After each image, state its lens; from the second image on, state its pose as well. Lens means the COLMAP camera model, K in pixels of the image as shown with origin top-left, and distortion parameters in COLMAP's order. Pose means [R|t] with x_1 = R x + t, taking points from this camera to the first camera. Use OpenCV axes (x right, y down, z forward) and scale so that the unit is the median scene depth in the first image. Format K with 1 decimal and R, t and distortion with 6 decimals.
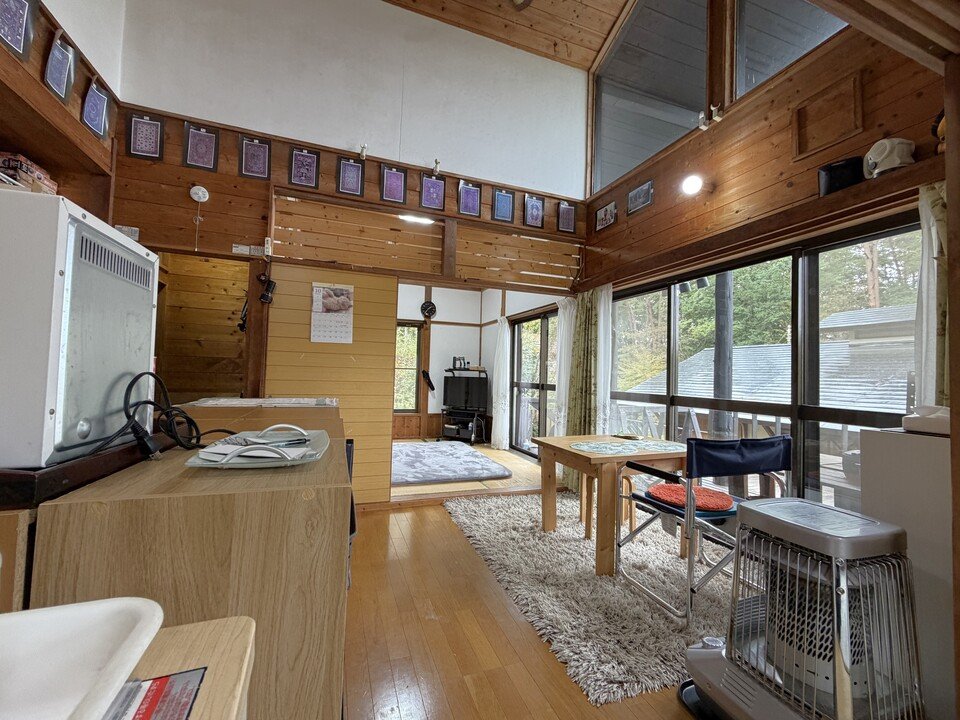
lens RADIAL K [[383.5, 0, 475.8], [0, 383.5, 359.0], [0, 0, 1]] dist [0.000114, -0.000033]
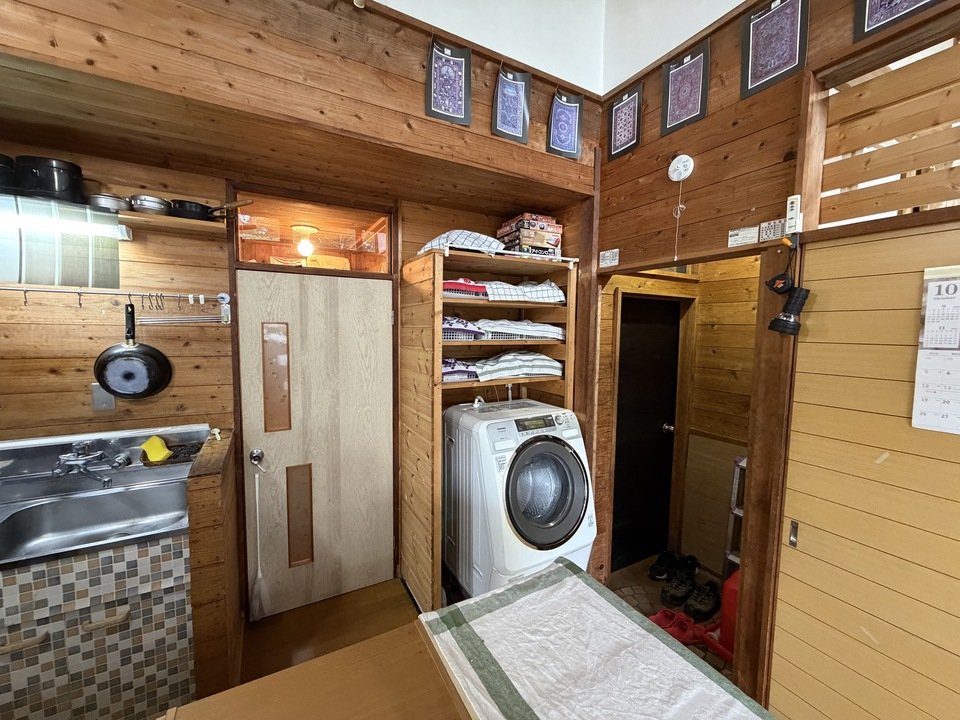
lens RADIAL K [[383.5, 0, 475.8], [0, 383.5, 359.0], [0, 0, 1]] dist [0.000114, -0.000033]
pose [[0.153143, 0.050299, -0.986923, -0.113395], [0.027199, 0.998111, 0.055090, -0.137989], [0.987830, -0.035280, 0.151486, 0.483007]]
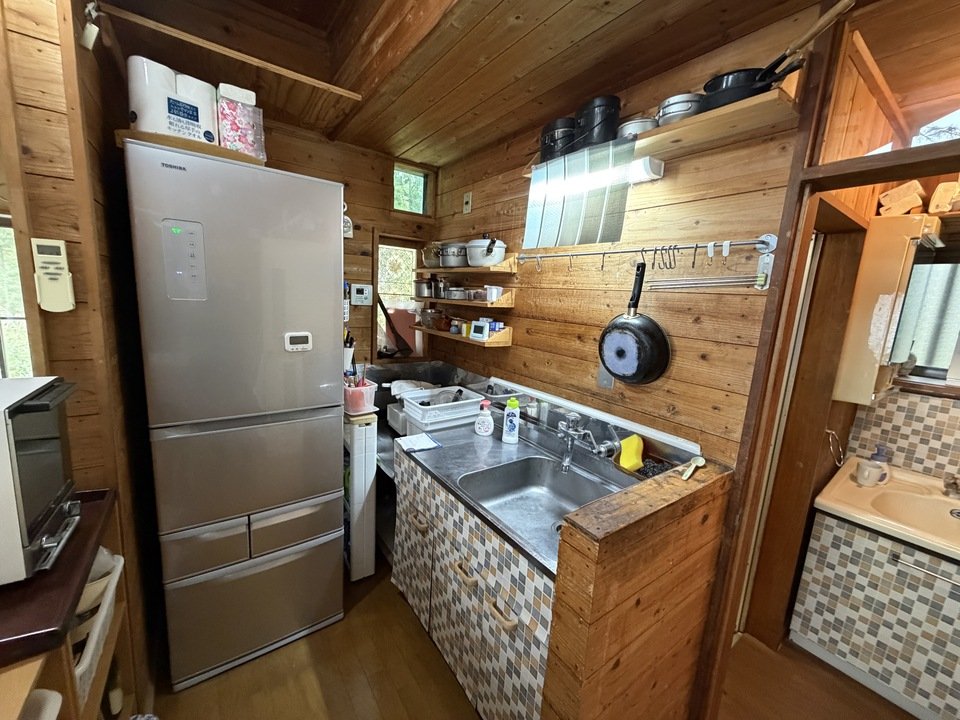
lens RADIAL K [[383.5, 0, 475.8], [0, 383.5, 359.0], [0, 0, 1]] dist [0.000114, -0.000033]
pose [[-0.961534, -0.038940, -0.271912, -0.408451], [-0.074796, 0.989612, 0.122774, -0.133019], [0.264306, 0.138389, -0.954458, 0.457317]]
